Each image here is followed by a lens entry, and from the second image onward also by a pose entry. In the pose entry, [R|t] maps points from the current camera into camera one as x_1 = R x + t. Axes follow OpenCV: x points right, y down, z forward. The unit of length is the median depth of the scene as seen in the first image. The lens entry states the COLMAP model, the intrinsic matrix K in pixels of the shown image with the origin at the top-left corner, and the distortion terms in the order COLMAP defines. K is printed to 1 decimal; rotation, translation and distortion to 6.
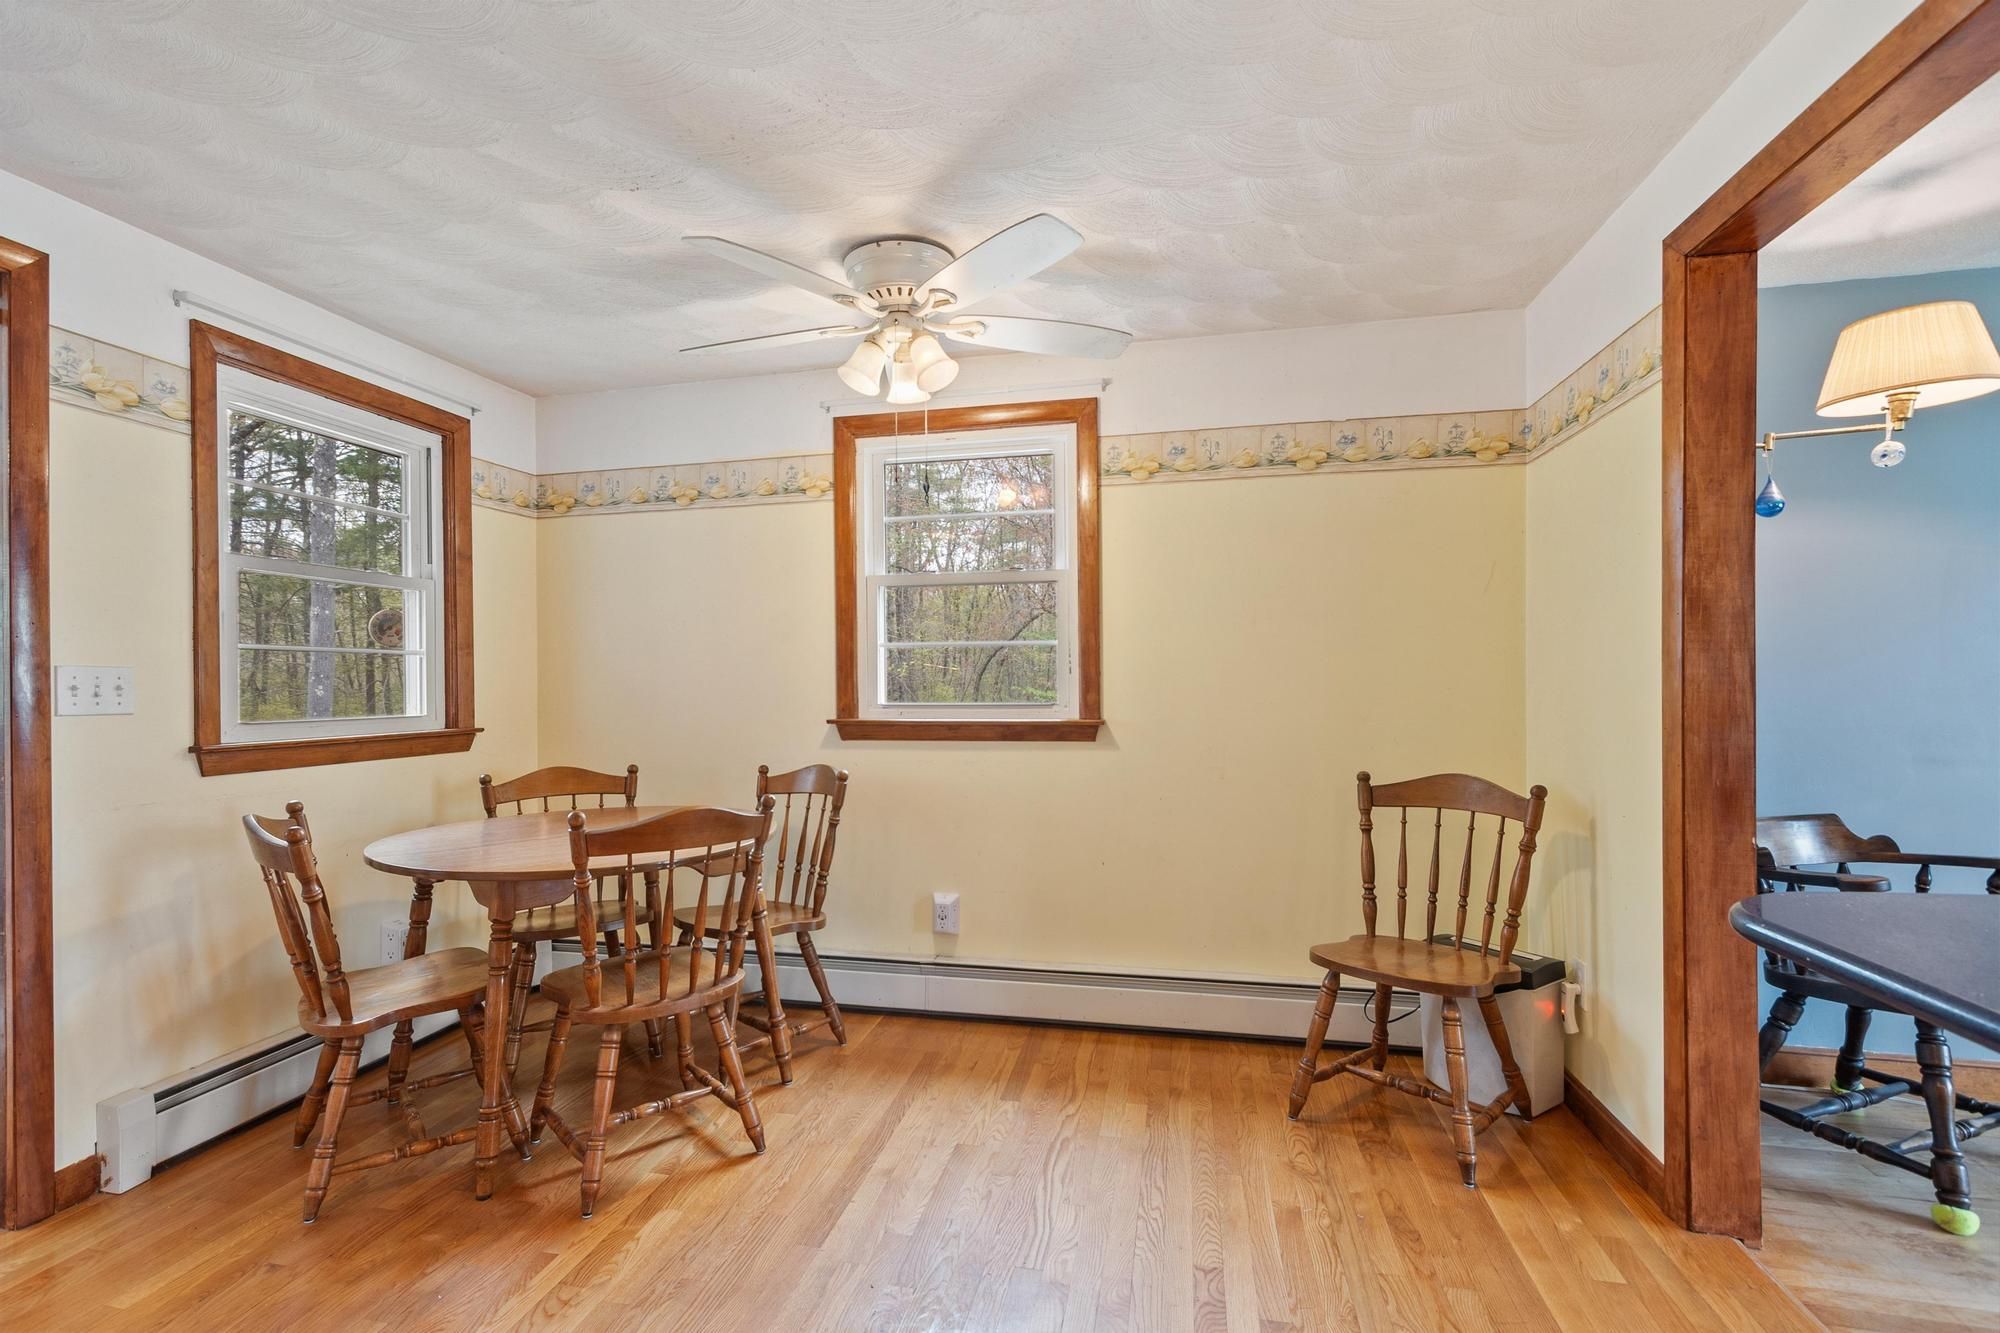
lens RADIAL K [[928.7, 0, 963.0], [0, 928.7, 685.6], [0, 0, 1]] dist [-0.000305, -0.000760]
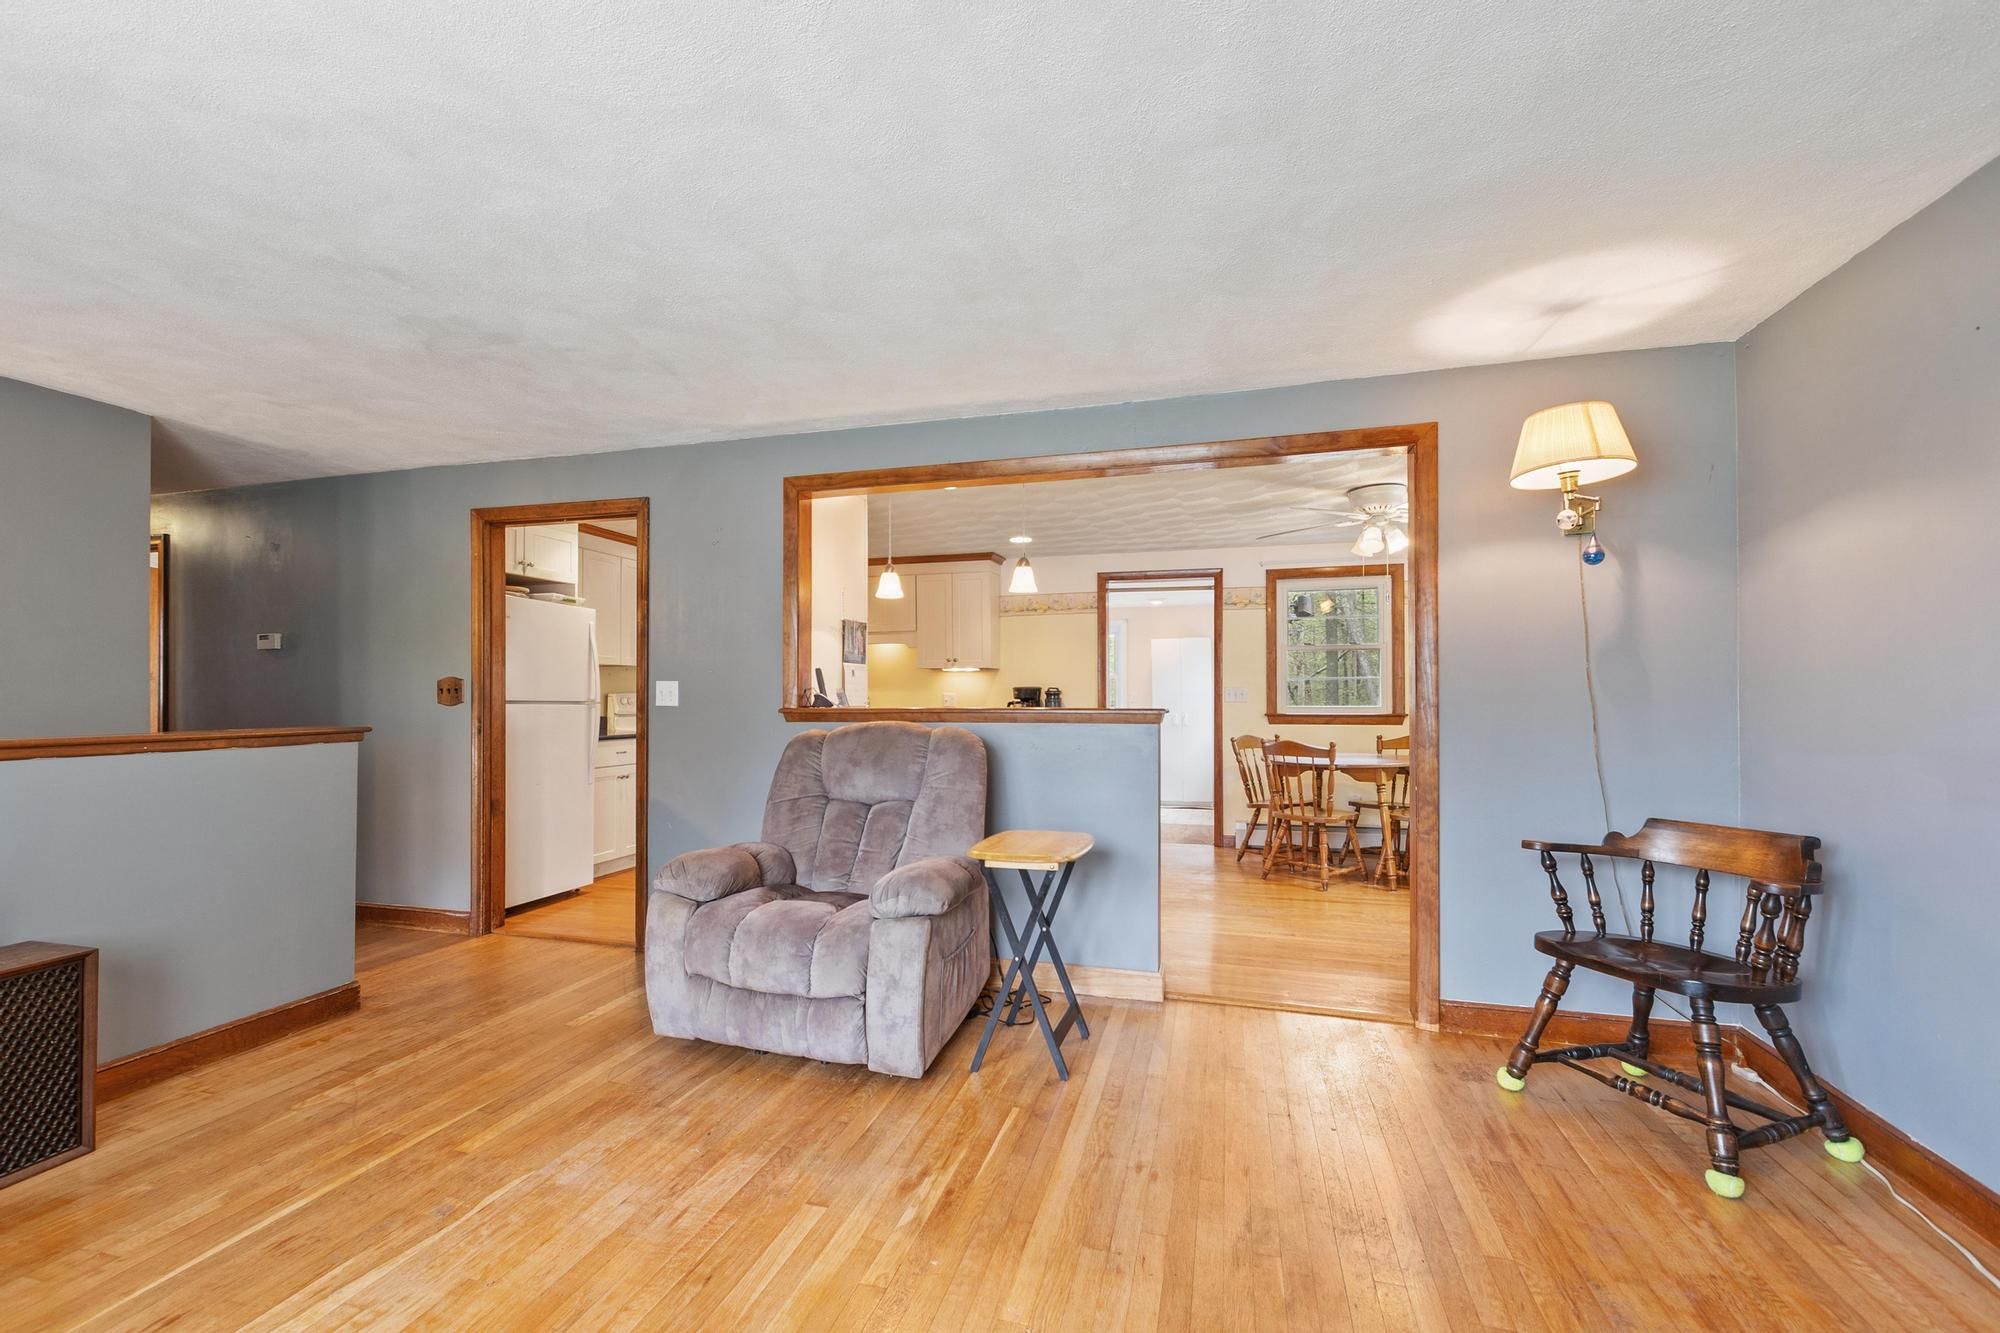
lens RADIAL K [[872.8, 0, 956.0], [0, 872.8, 695.9], [0, 0, 1]] dist [-0.002027, 0.000094]
pose [[-0.073832, 0.008586, -0.997234, 1.982046], [-0.000580, 0.999962, 0.008653, -0.013881], [0.997271, 0.001217, -0.073824, 0.212759]]
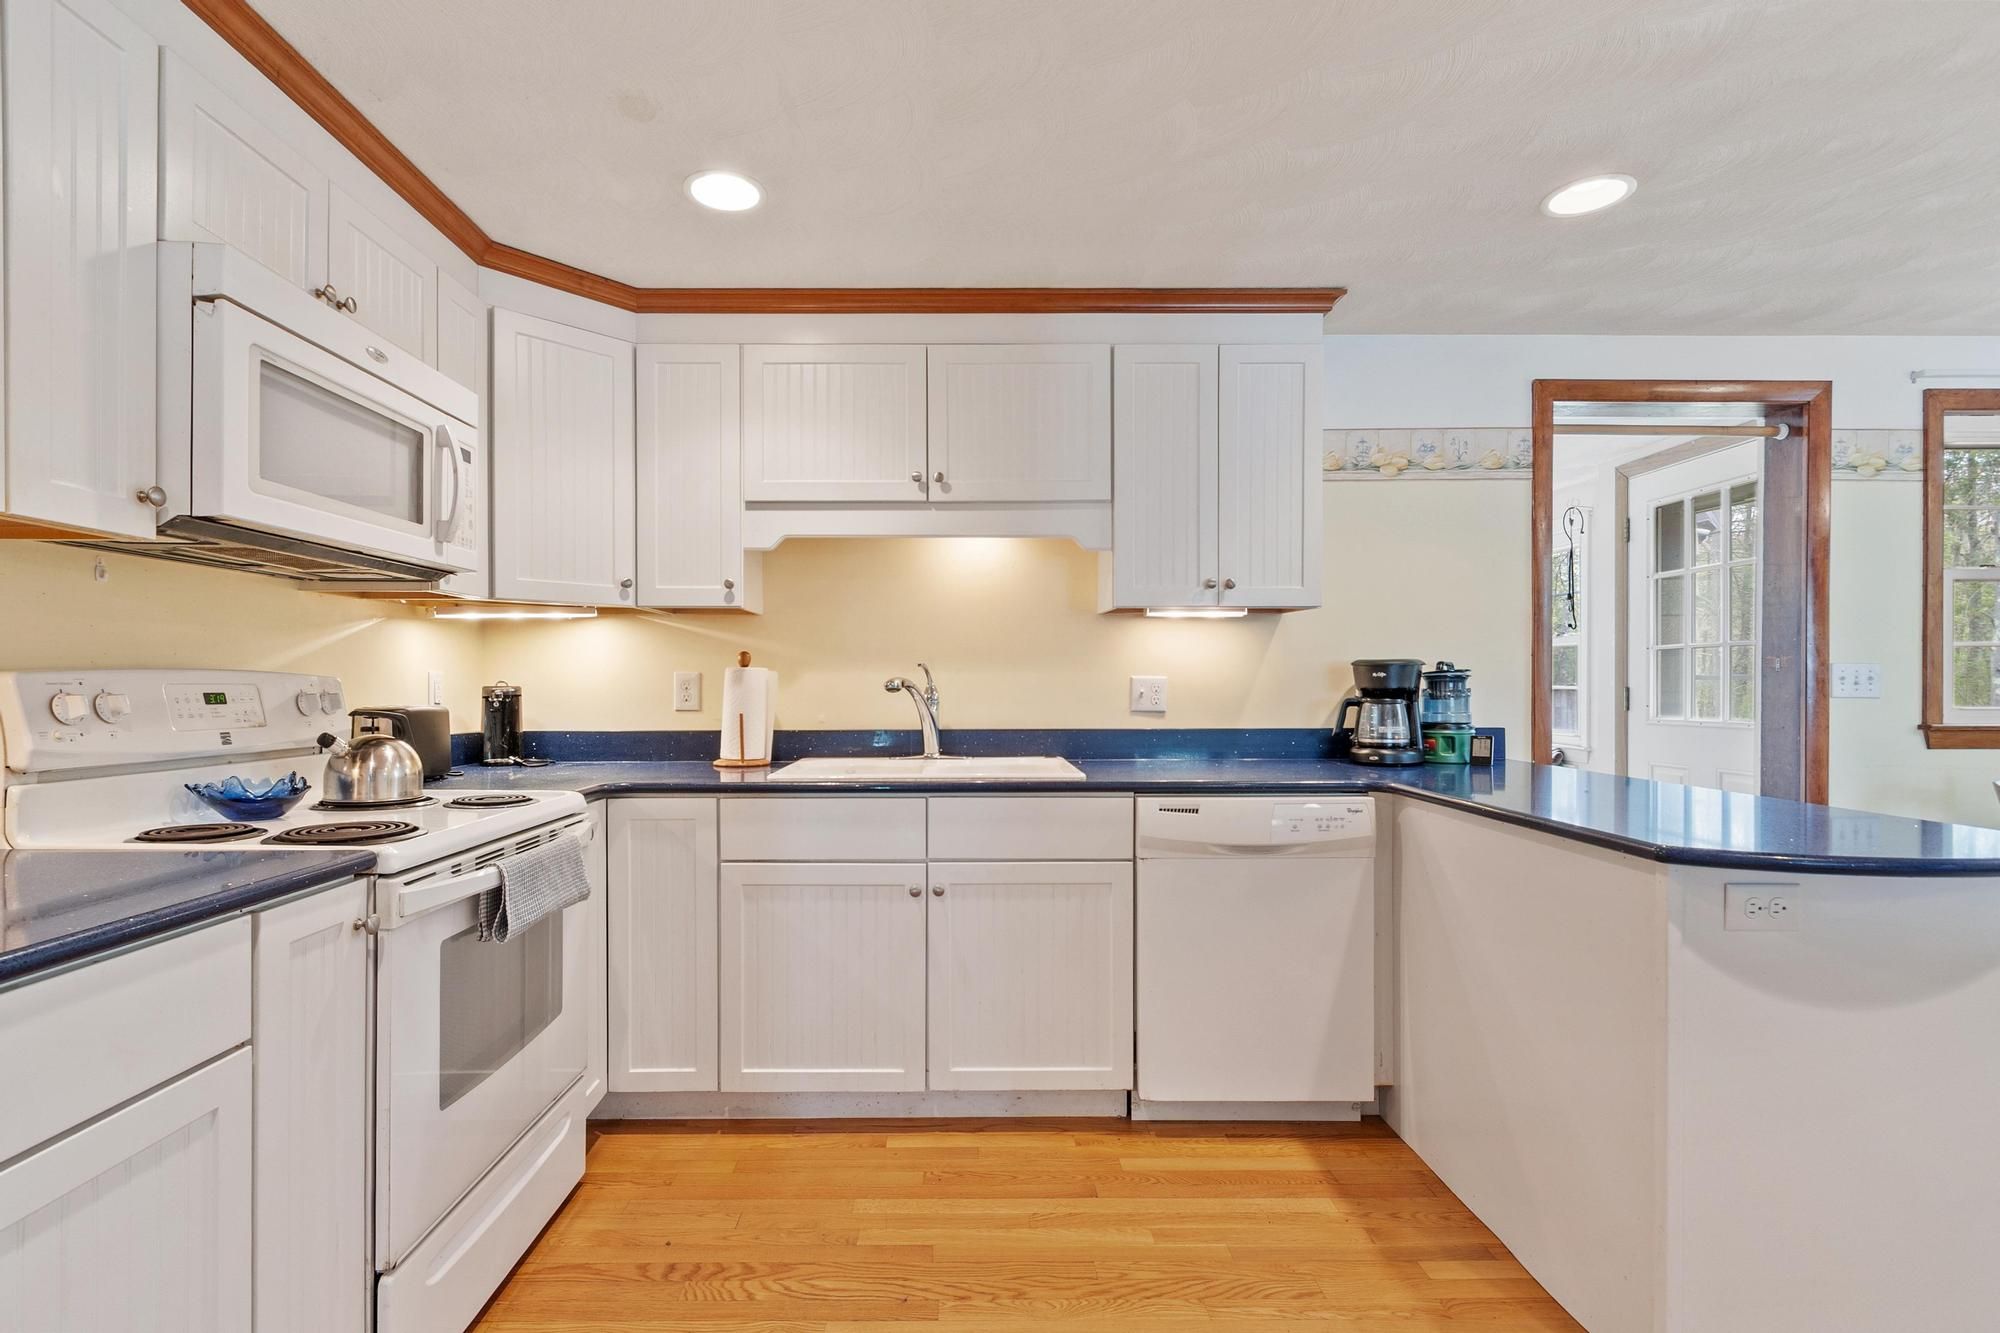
lens RADIAL K [[928.7, 0, 963.0], [0, 928.7, 685.6], [0, 0, 1]] dist [-0.000305, -0.000760]
pose [[0.233251, 0.011444, -0.972349, 0.100811], [-0.003959, 0.999934, 0.010819, 0.003258], [0.972409, 0.001326, 0.233281, -0.567898]]
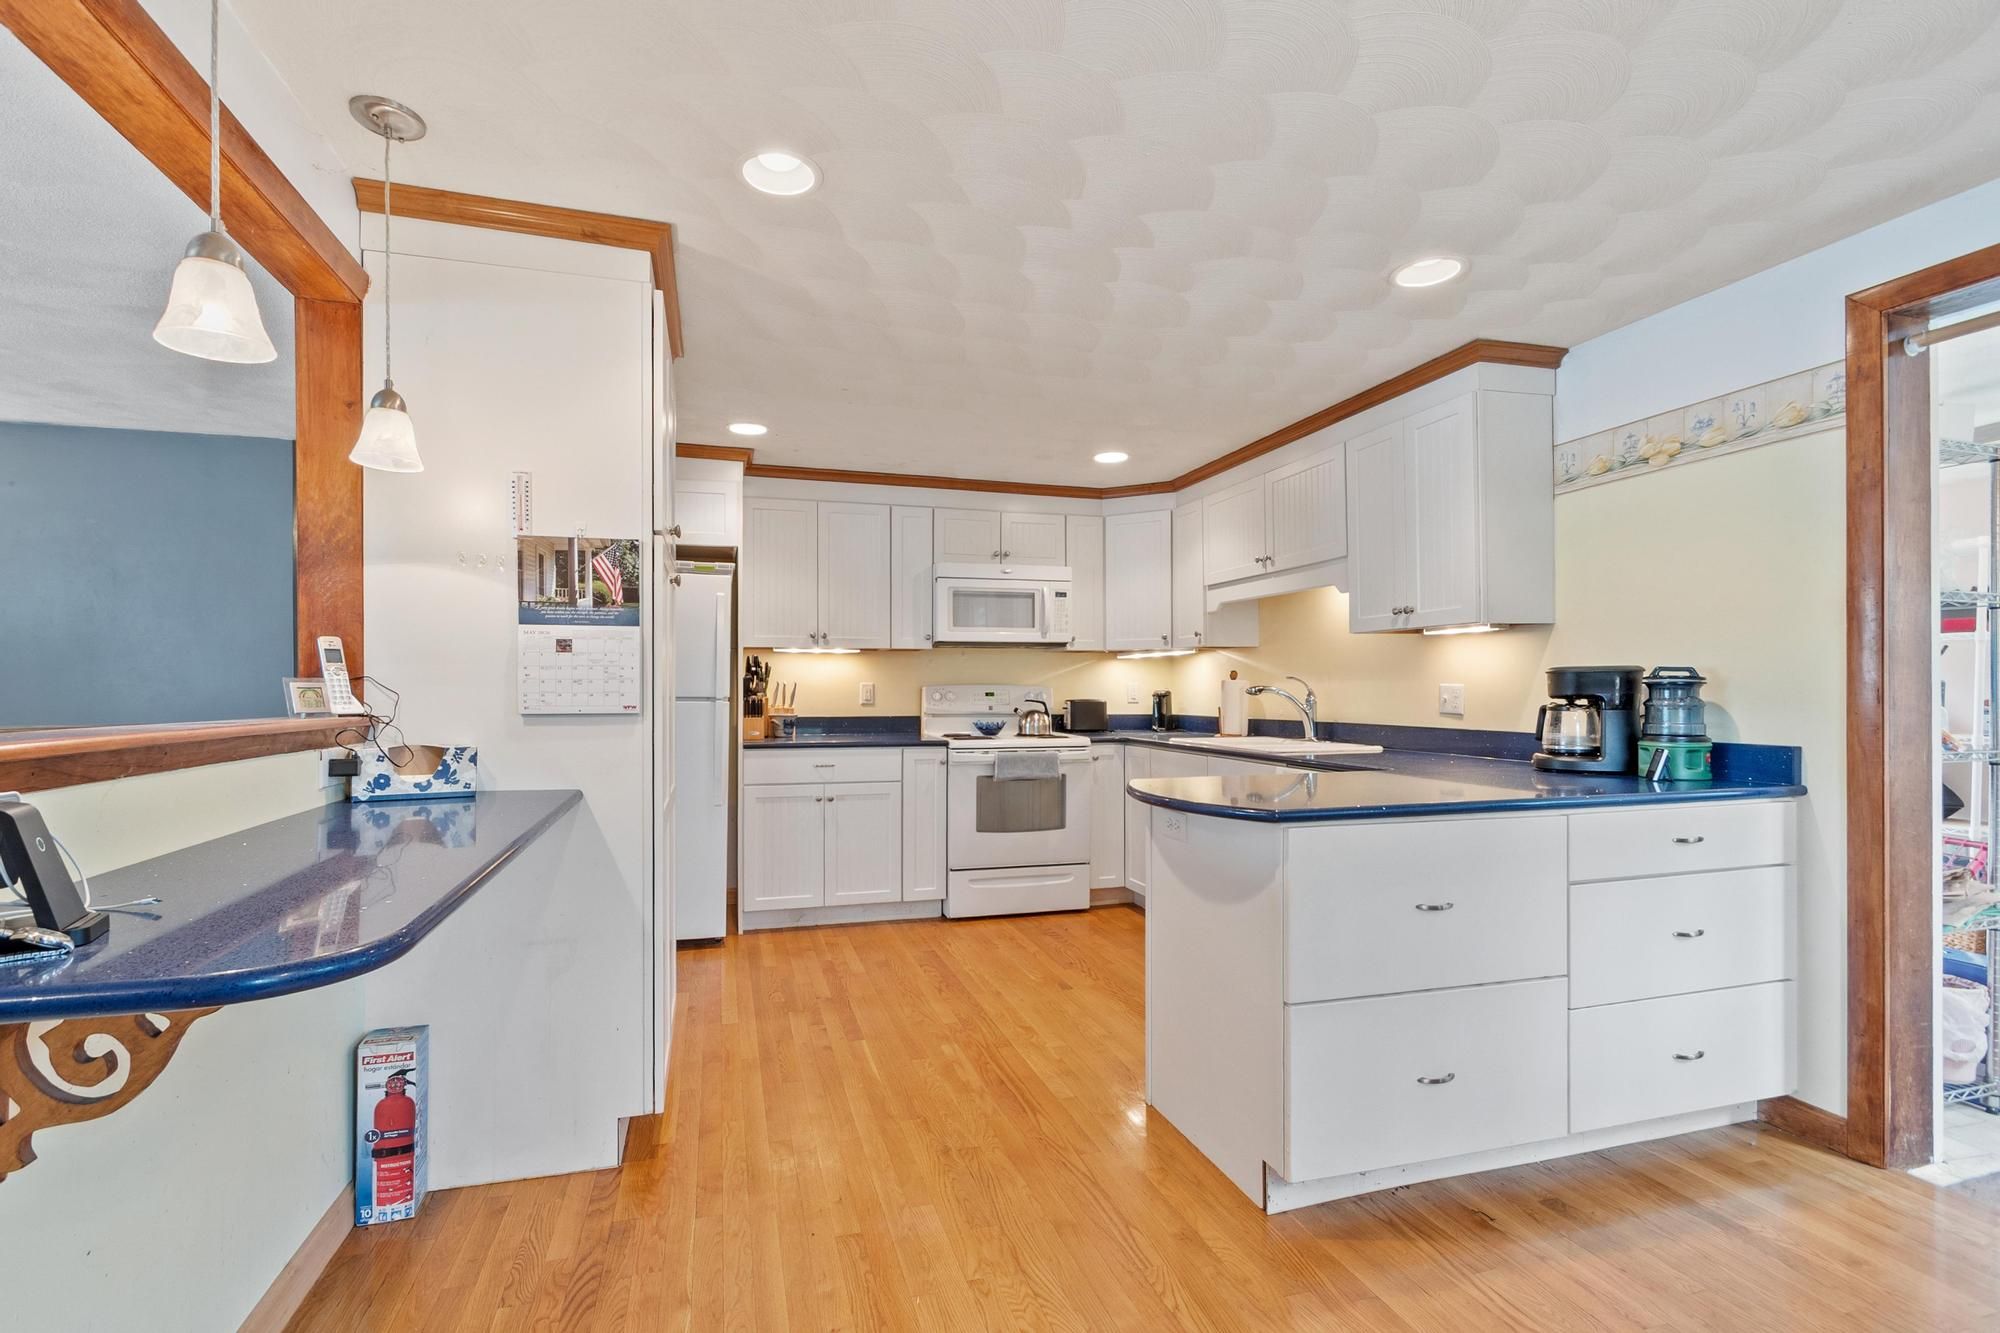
lens RADIAL K [[885.6, 0, 967.6], [0, 885.6, 686.9], [0, 0, 1]] dist [0.000602, 0.000181]
pose [[-0.874252, 0.008821, -0.485392, 0.302535], [0.007132, 0.999960, 0.005326, -0.005277], [0.485420, 0.001194, -0.874280, 0.824004]]
